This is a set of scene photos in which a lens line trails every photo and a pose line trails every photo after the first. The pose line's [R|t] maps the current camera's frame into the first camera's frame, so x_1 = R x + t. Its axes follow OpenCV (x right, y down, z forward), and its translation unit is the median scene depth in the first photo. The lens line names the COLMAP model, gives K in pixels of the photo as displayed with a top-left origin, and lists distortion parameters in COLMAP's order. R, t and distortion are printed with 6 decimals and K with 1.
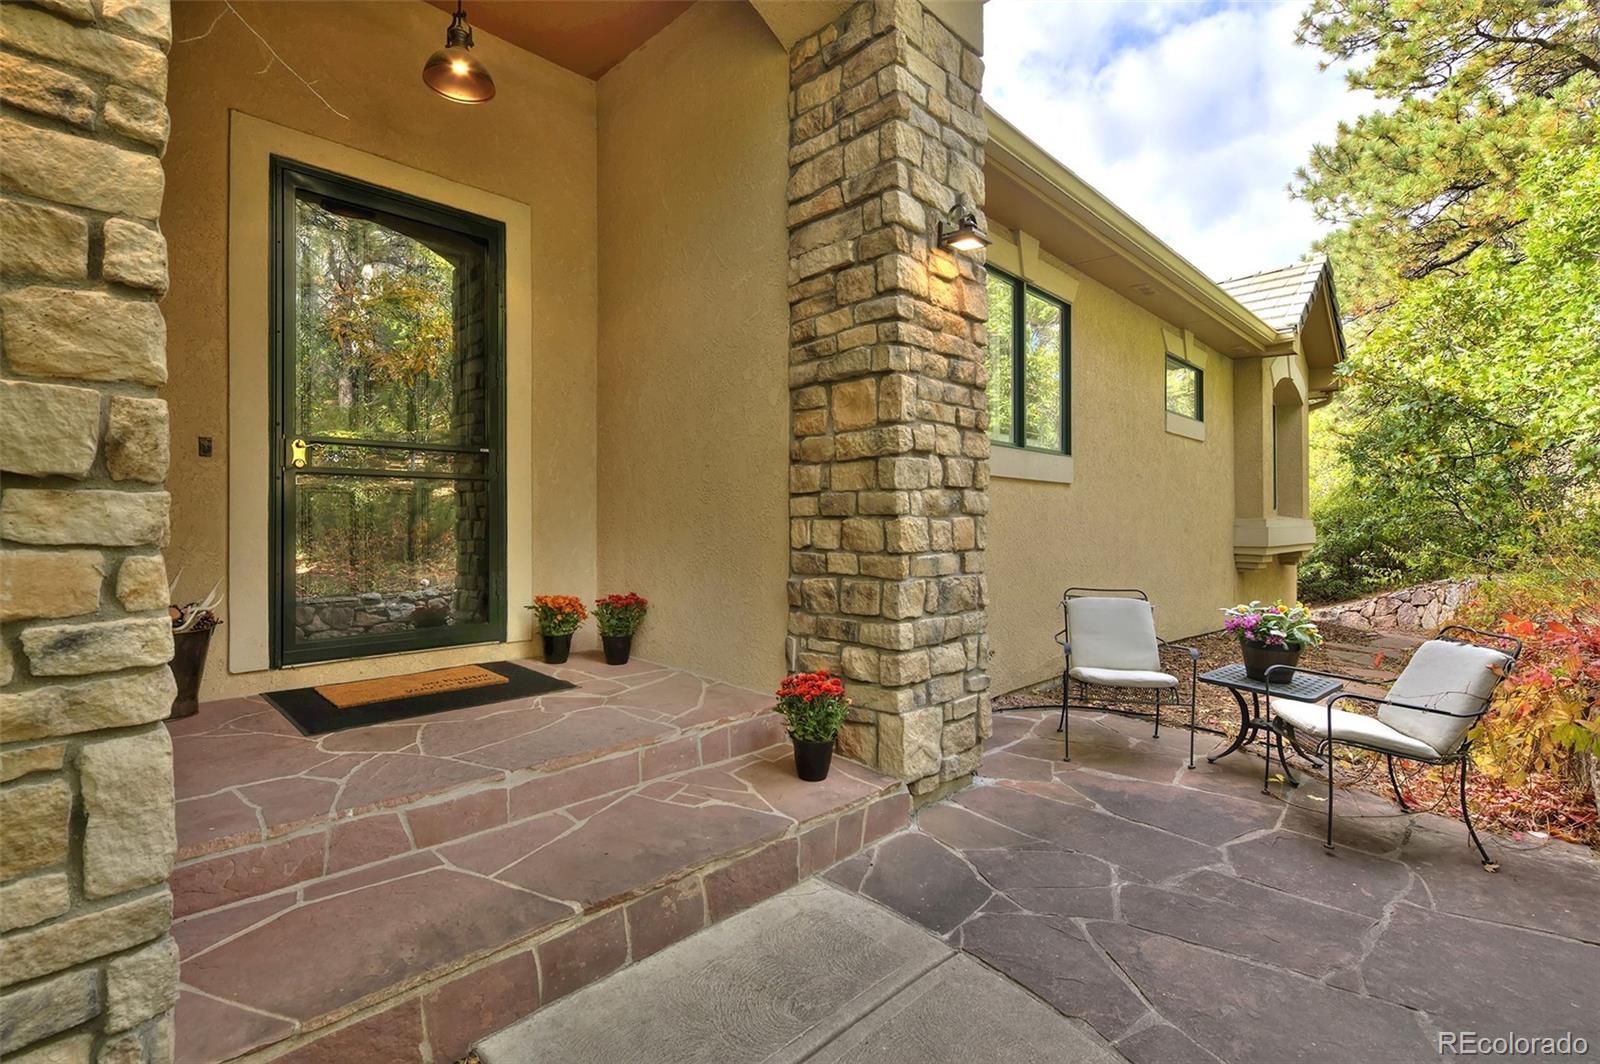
lens RADIAL K [[737.1, 0, 789.5], [0, 737.1, 522.5], [0, 0, 1]] dist [-0.001561, -0.000331]
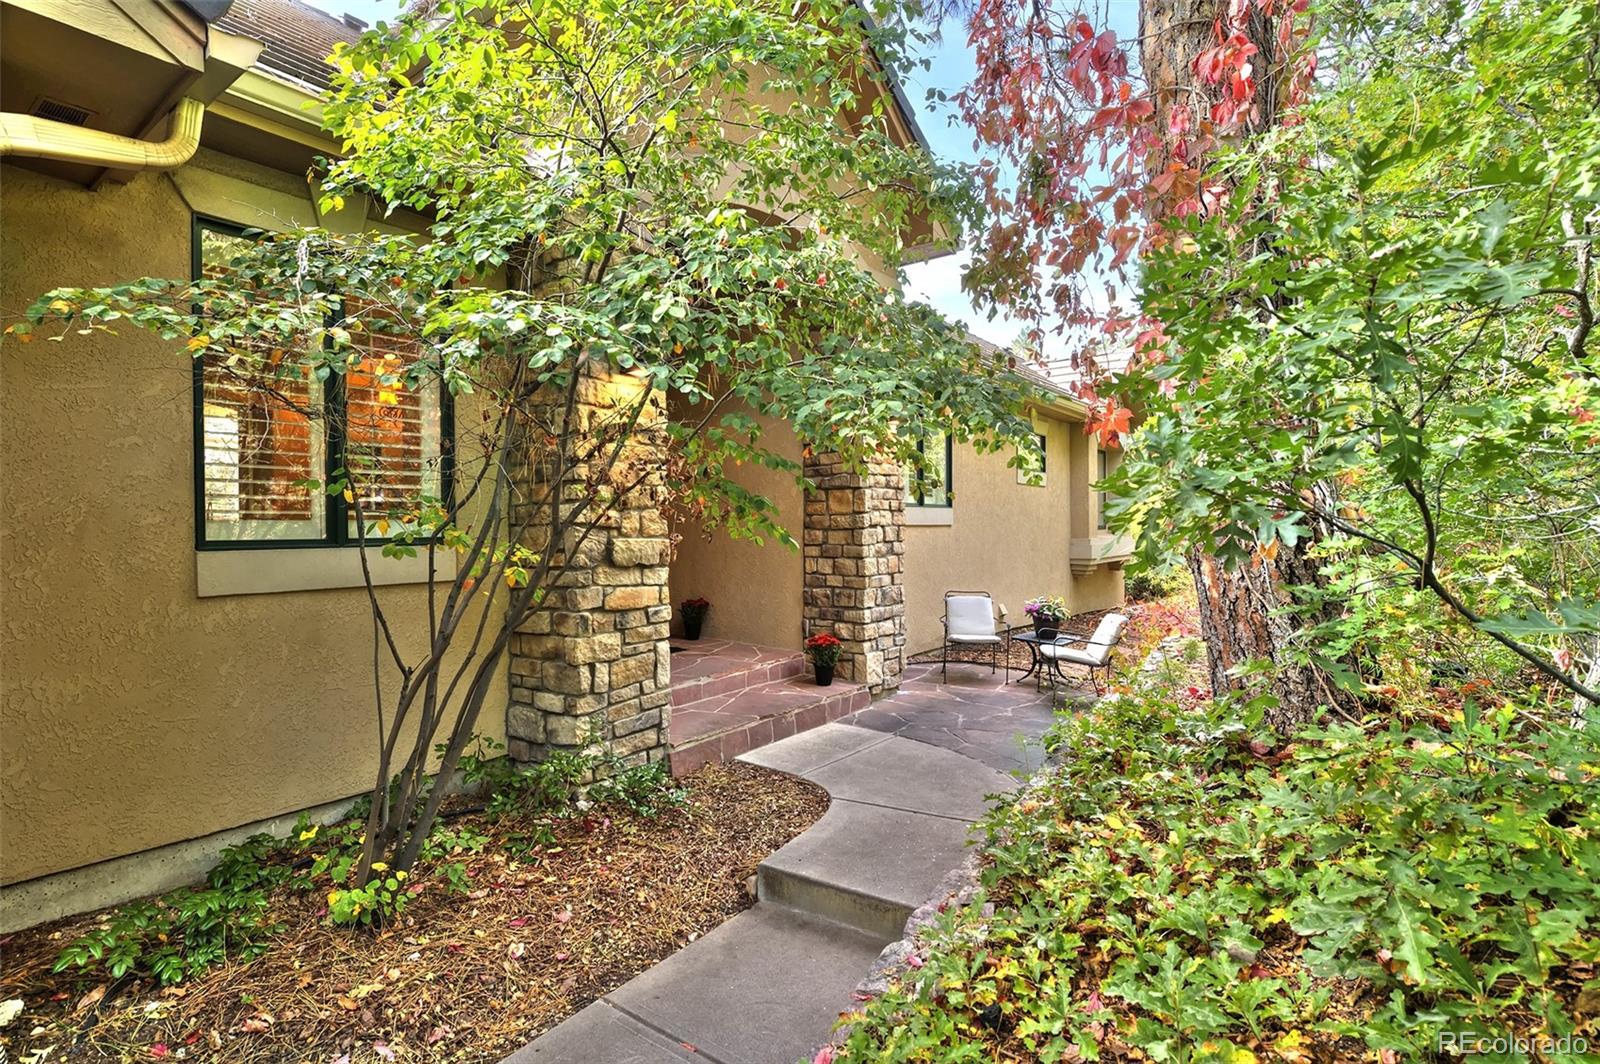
lens RADIAL K [[763.1, 0, 806.3], [0, 763.1, 532.8], [0, 0, 1]] dist [-0.006396, -0.001297]
pose [[0.988202, -0.003132, 0.153124, -0.316191], [0.001520, 0.999942, 0.010645, -0.095793], [-0.153148, -0.010286, 0.988150, -1.013837]]
